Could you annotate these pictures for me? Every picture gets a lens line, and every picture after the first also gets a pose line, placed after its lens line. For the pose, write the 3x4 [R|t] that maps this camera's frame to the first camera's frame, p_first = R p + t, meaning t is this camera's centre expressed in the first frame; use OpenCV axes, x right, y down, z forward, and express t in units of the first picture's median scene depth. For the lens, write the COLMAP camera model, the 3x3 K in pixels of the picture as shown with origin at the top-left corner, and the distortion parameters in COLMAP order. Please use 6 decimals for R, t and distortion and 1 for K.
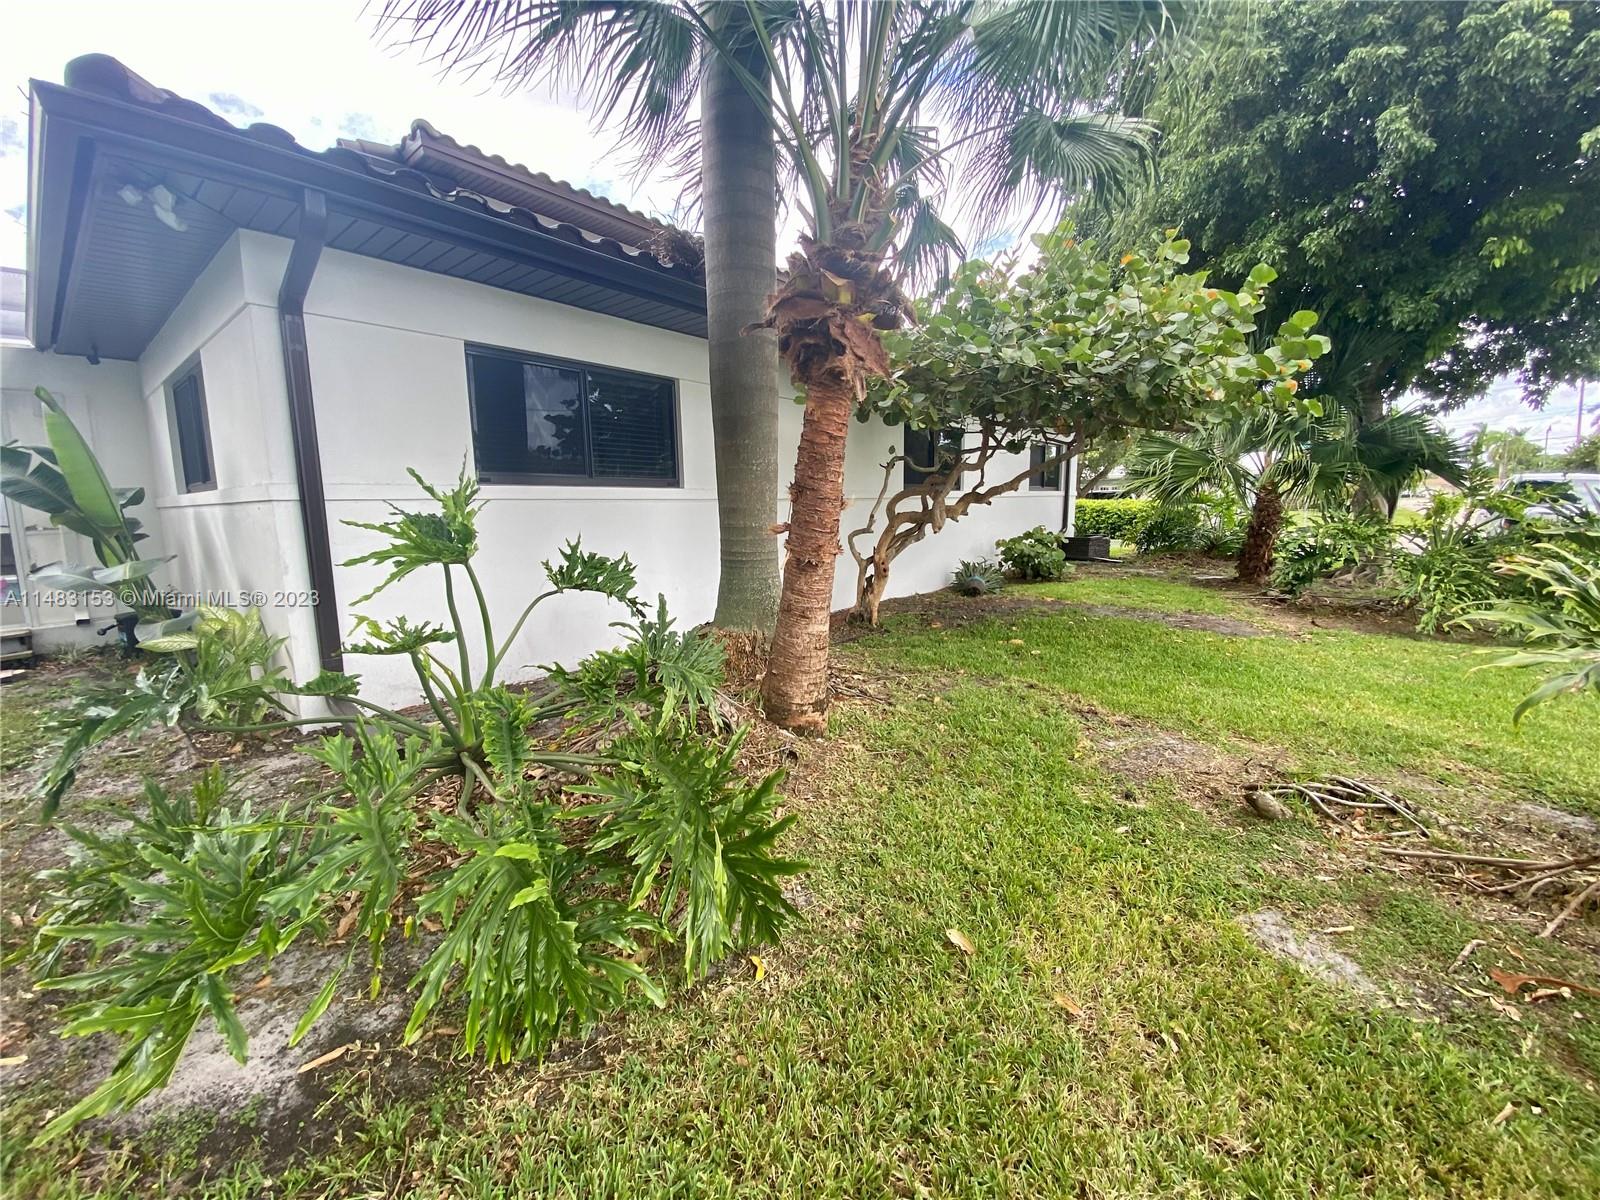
lens RADIAL K [[649.9, 0, 803.9], [0, 649.9, 599.4], [0, 0, 1]] dist [-0.005330, -0.010488]
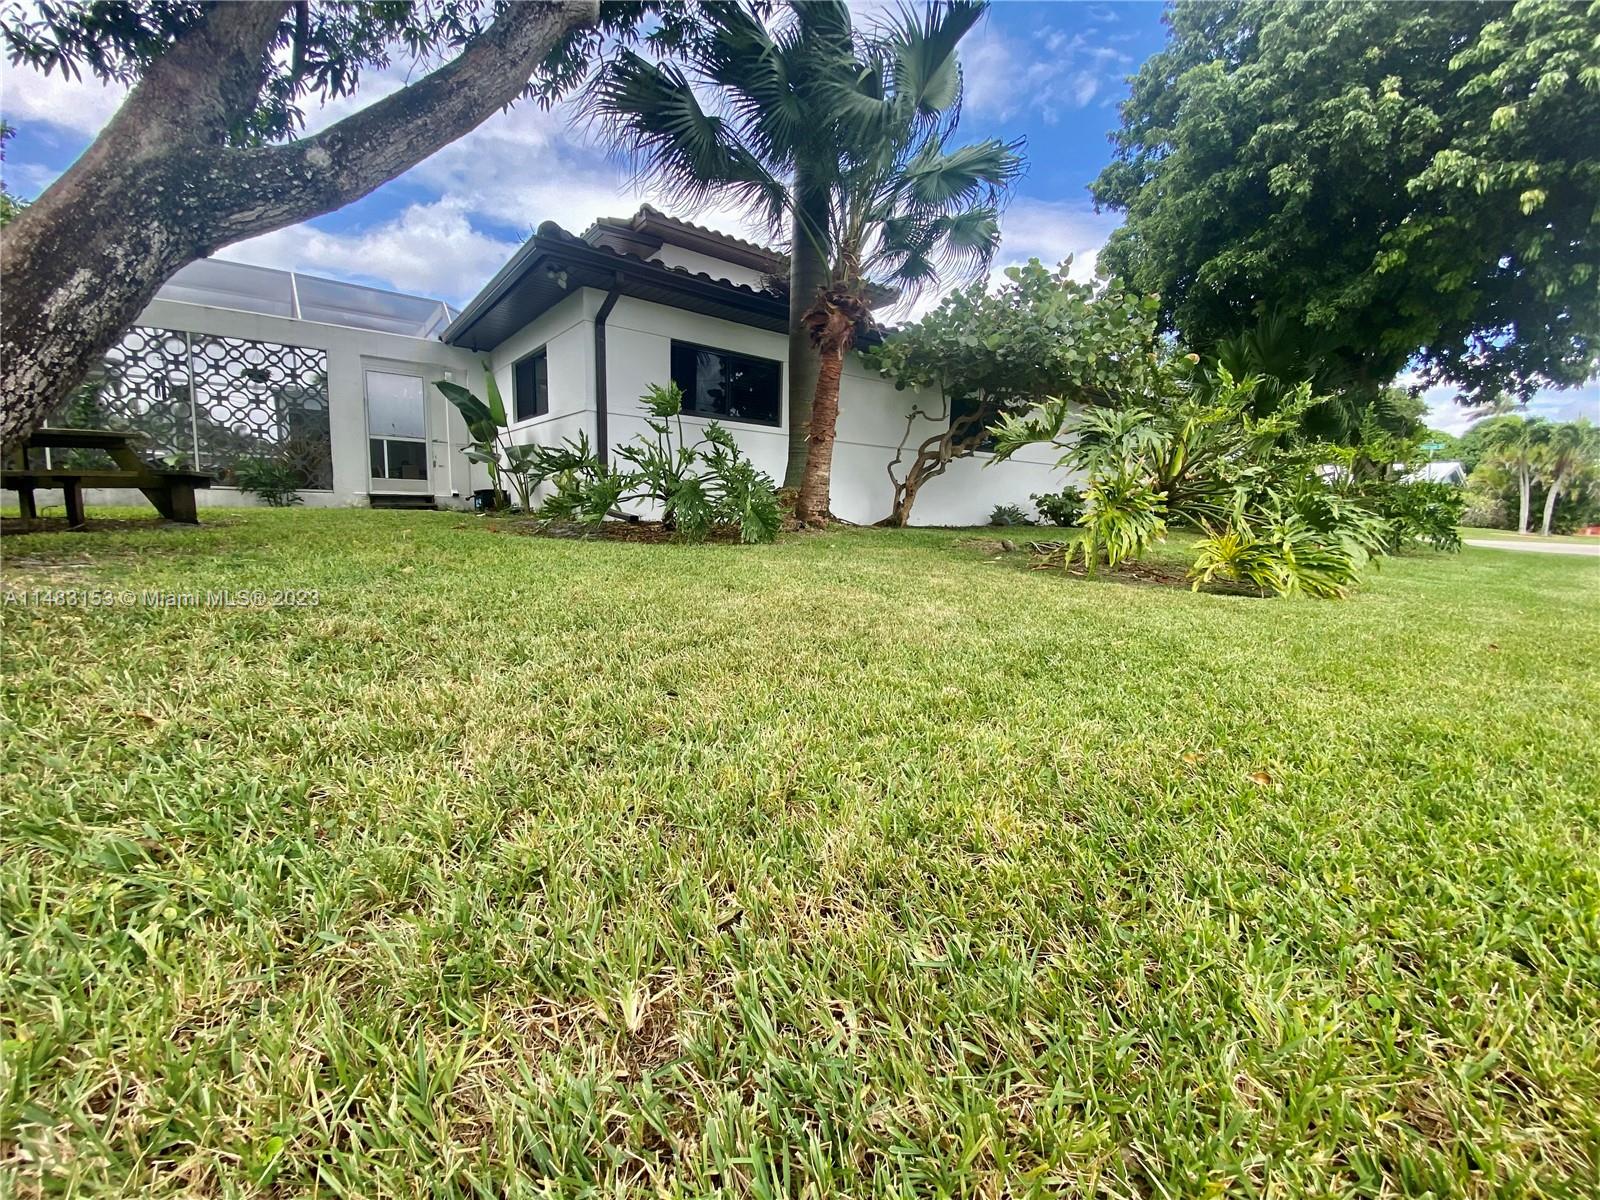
lens RADIAL K [[648.0, 0, 801.6], [0, 648.0, 604.7], [0, 0, 1]] dist [-0.016073, -0.002659]
pose [[0.974730, 0.073695, -0.210882, 0.241255], [-0.074369, 0.997220, 0.004742, 0.266656], [0.210645, 0.011061, 0.977500, -0.593676]]
